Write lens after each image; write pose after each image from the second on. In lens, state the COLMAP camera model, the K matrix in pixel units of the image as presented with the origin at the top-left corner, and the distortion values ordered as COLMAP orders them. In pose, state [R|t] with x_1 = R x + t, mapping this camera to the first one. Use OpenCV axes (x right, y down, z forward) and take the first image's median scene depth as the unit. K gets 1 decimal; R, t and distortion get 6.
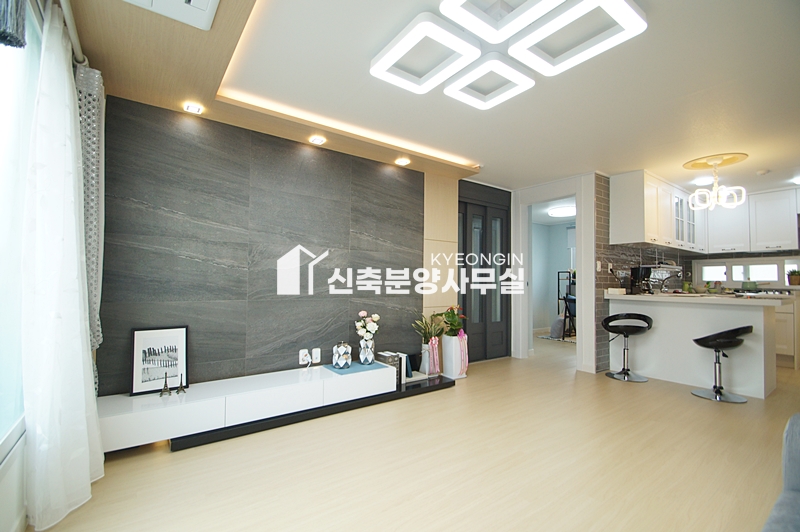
lens RADIAL K [[357.8, 0, 380.9], [0, 357.8, 272.3], [0, 0, 1]] dist [0.002384, -0.007005]
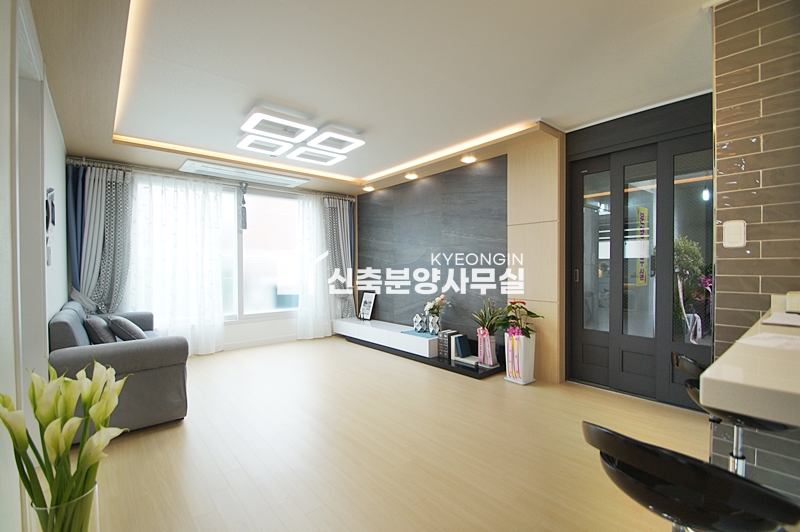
lens RADIAL K [[357.8, 0, 395.6], [0, 357.8, 270.4], [0, 0, 1]] dist [0.002384, -0.007005]
pose [[0.072780, 0.000775, -0.997348, 1.322178], [0.032330, 0.999472, 0.003136, 0.014821], [0.996824, -0.032473, 0.072717, 0.818036]]
